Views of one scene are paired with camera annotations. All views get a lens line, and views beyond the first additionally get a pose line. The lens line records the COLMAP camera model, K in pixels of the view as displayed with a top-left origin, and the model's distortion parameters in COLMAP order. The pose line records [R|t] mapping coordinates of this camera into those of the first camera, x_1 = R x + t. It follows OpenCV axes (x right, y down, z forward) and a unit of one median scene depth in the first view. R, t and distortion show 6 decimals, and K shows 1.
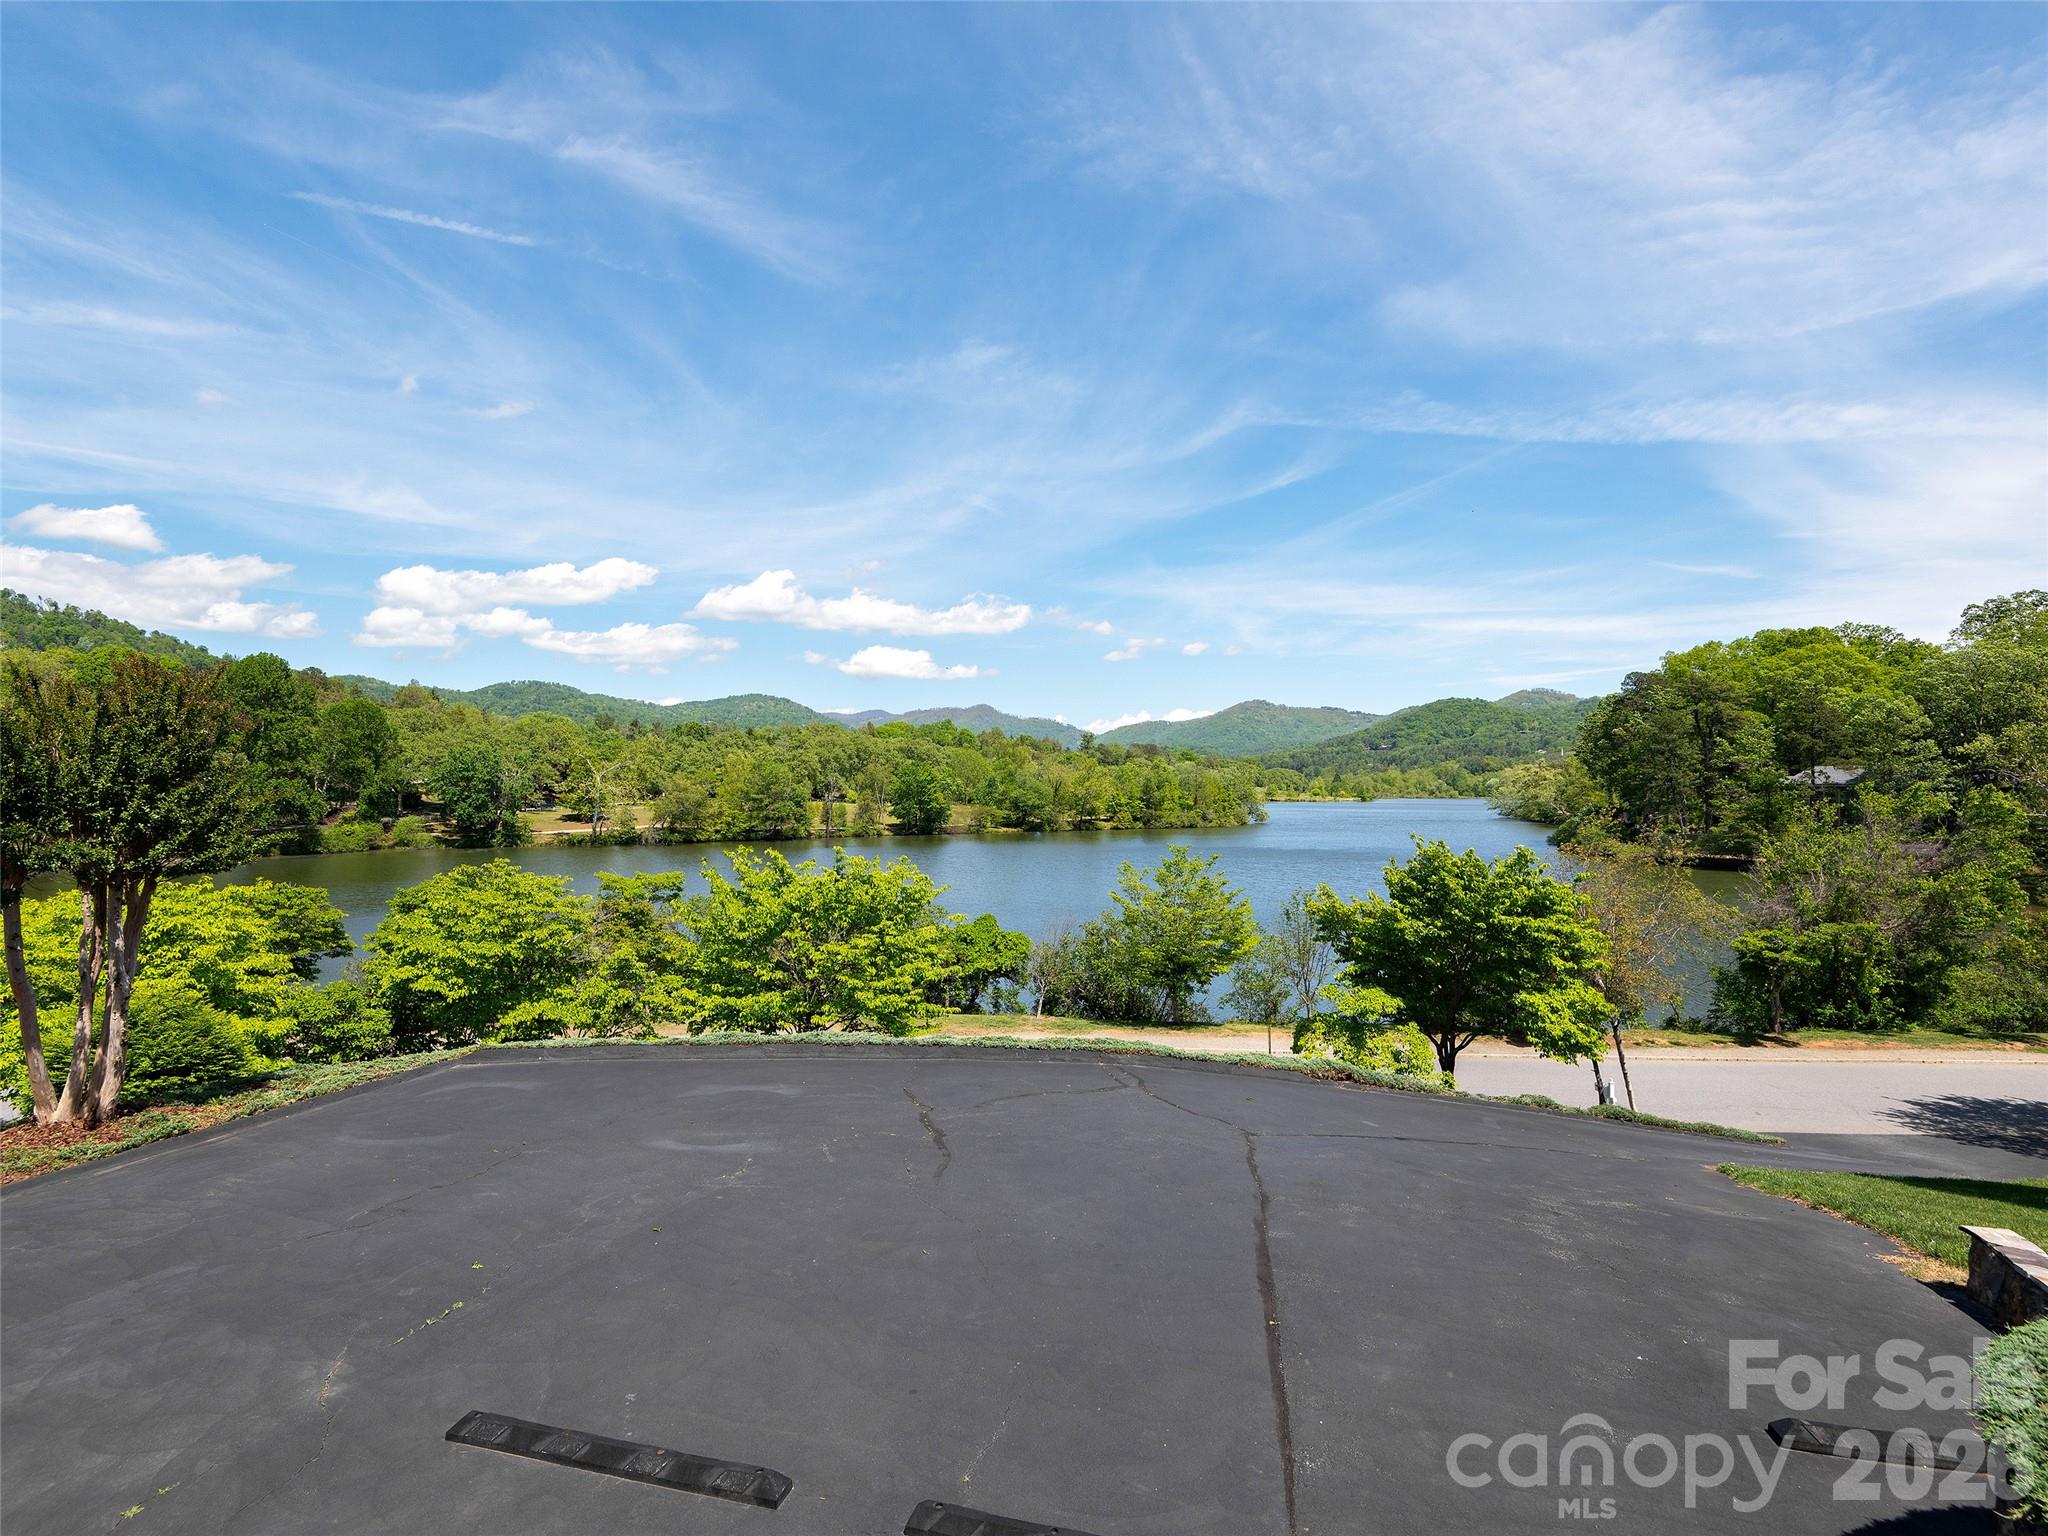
lens RADIAL K [[1032.8, 0, 1024.0], [0, 1032.8, 768.0], [0, 0, 1]] dist [0.051359, -0.038887]
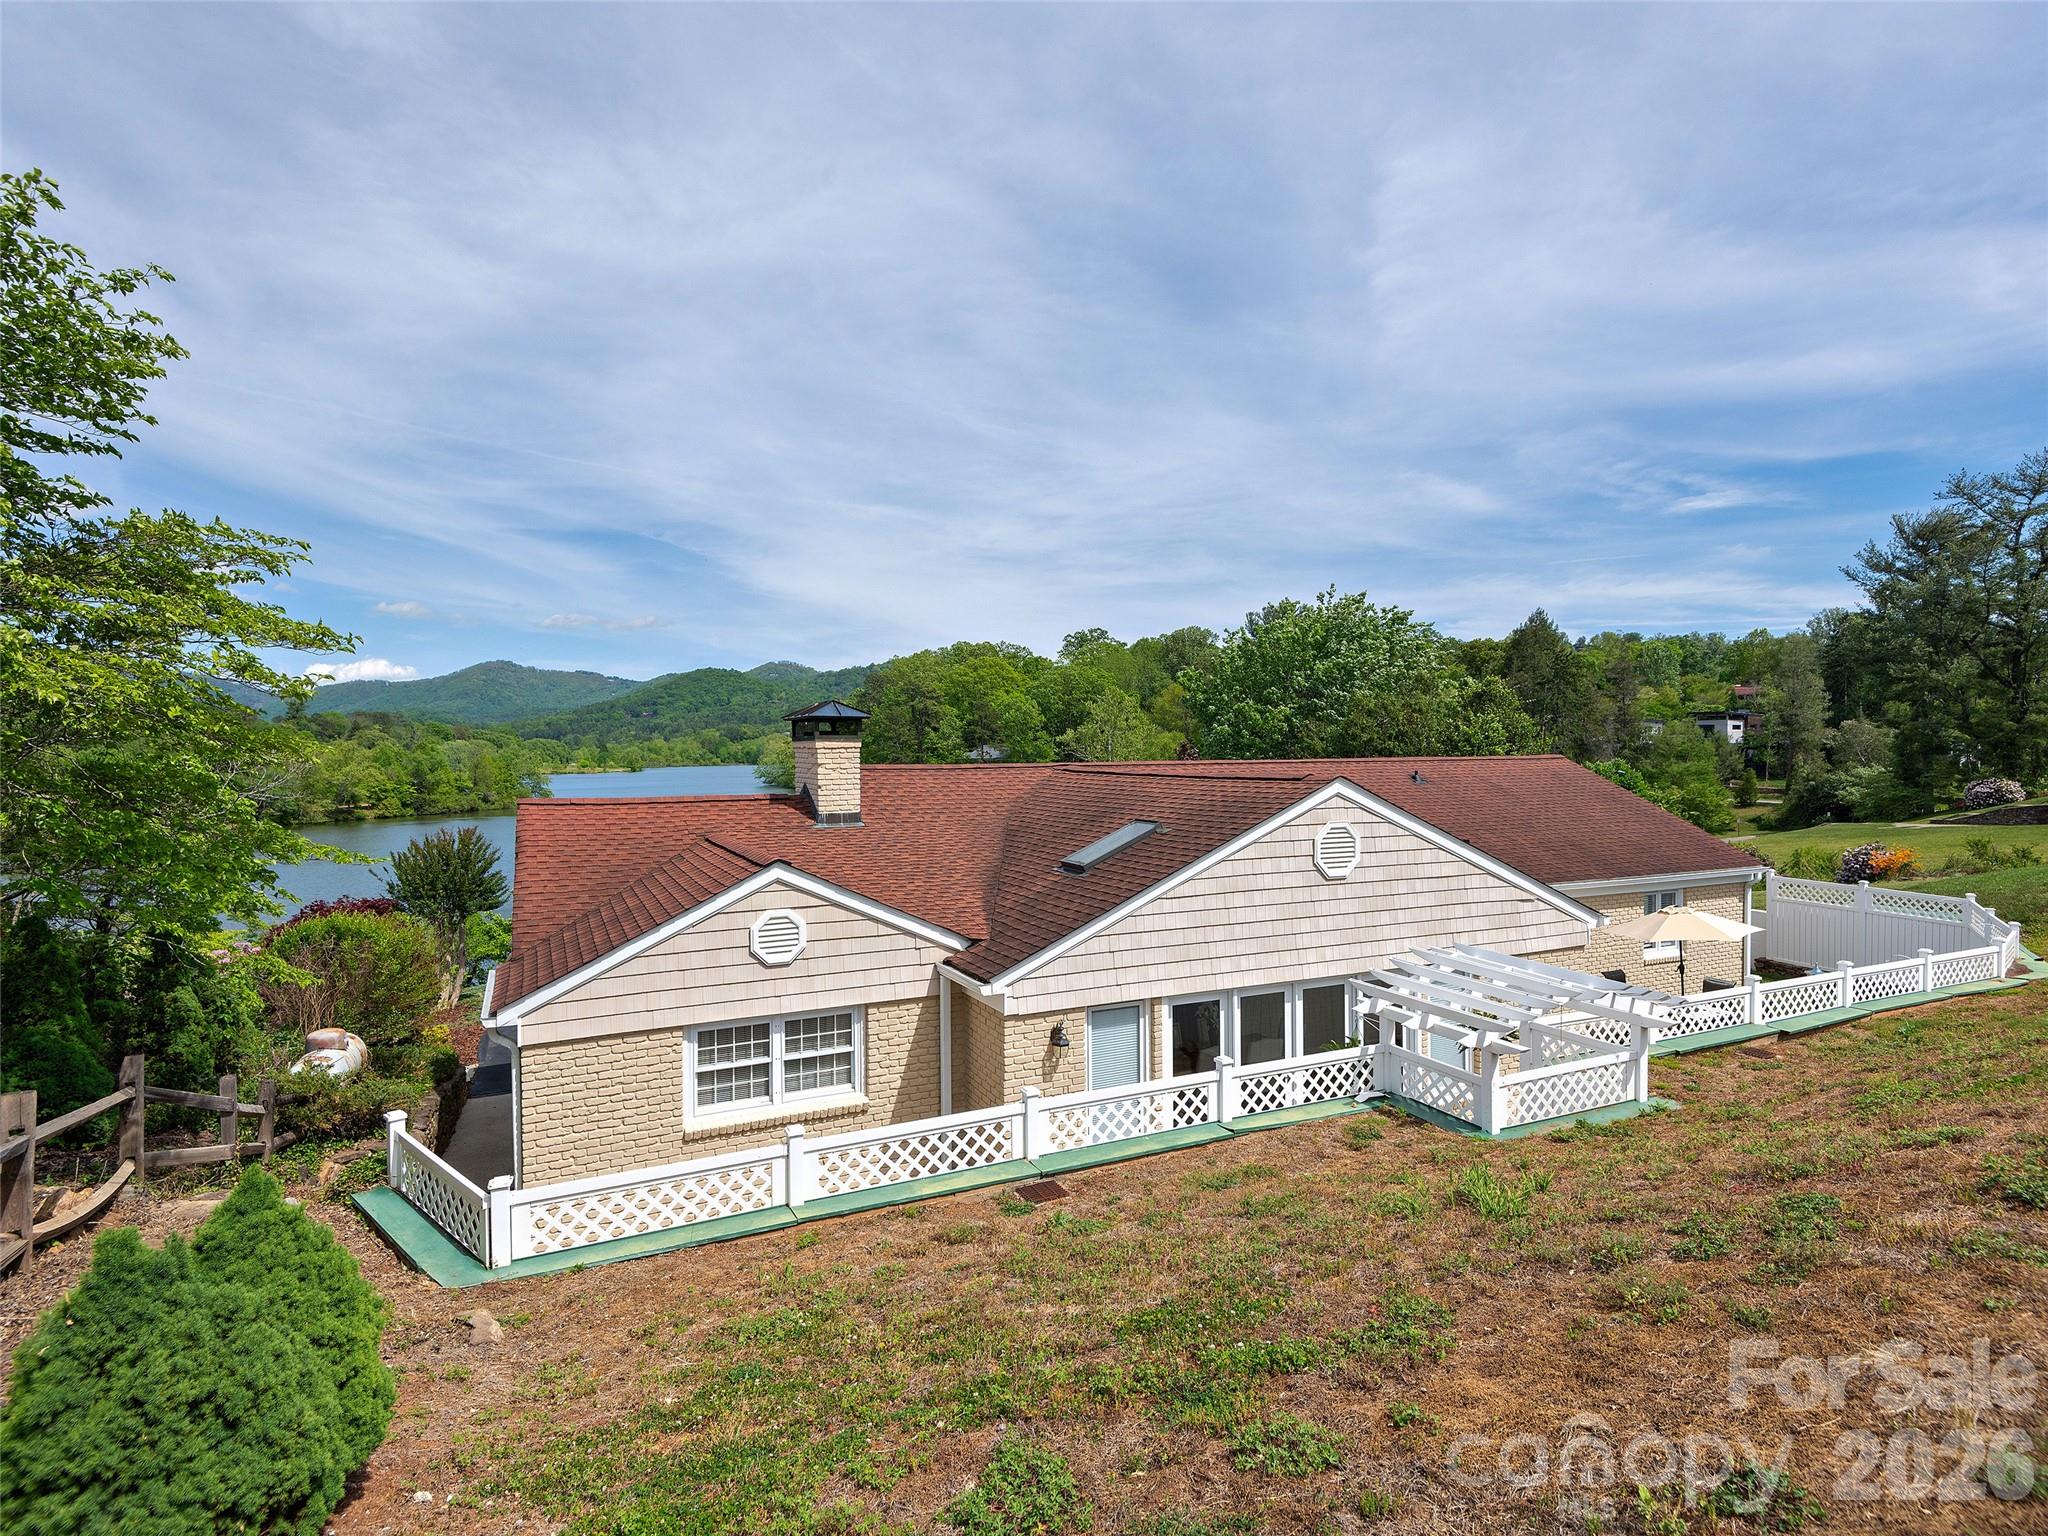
lens RADIAL K [[1039.4, 0, 1027.6], [0, 1039.4, 762.4], [0, 0, 1]] dist [0.032639, -0.026439]
pose [[0.772631, -0.024578, 0.634379, -0.092891], [0.007119, 0.999523, 0.030054, -0.021746], [-0.634815, -0.018705, 0.772438, -0.125560]]
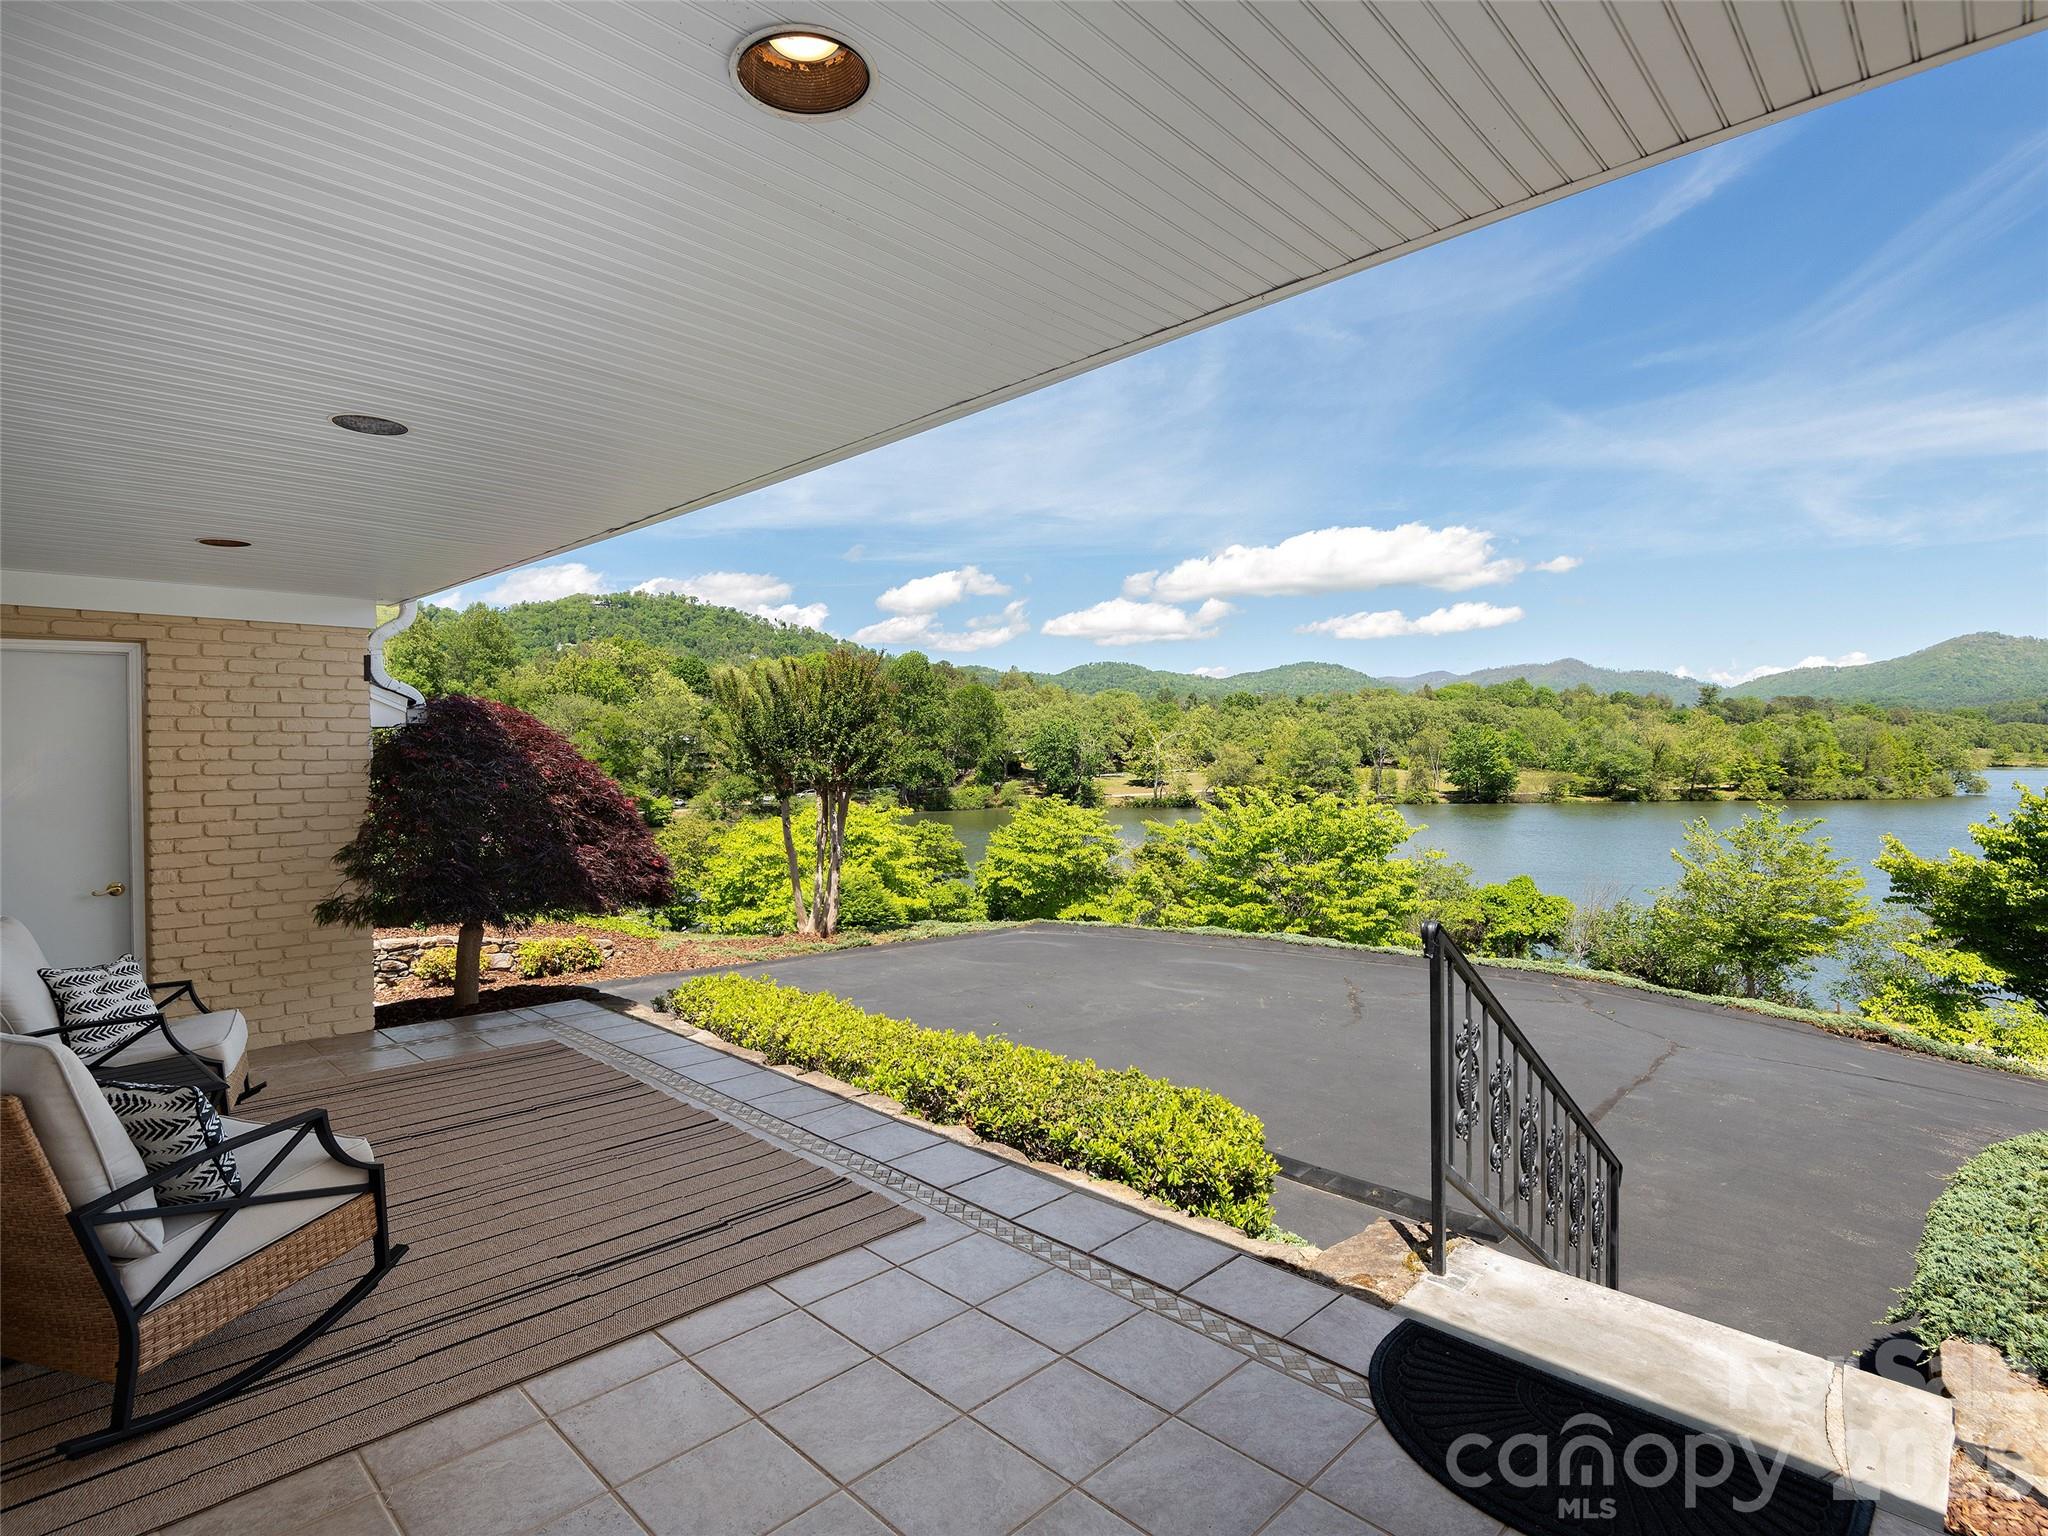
lens RADIAL K [[1034.5, 0, 1023.7], [0, 1034.5, 770.7], [0, 0, 1]] dist [0.035336, -0.027531]
pose [[0.866785, -0.003086, -0.498672, 0.012690], [0.019380, 0.999434, 0.027500, 0.002745], [0.498305, -0.033501, 0.866355, -0.015976]]
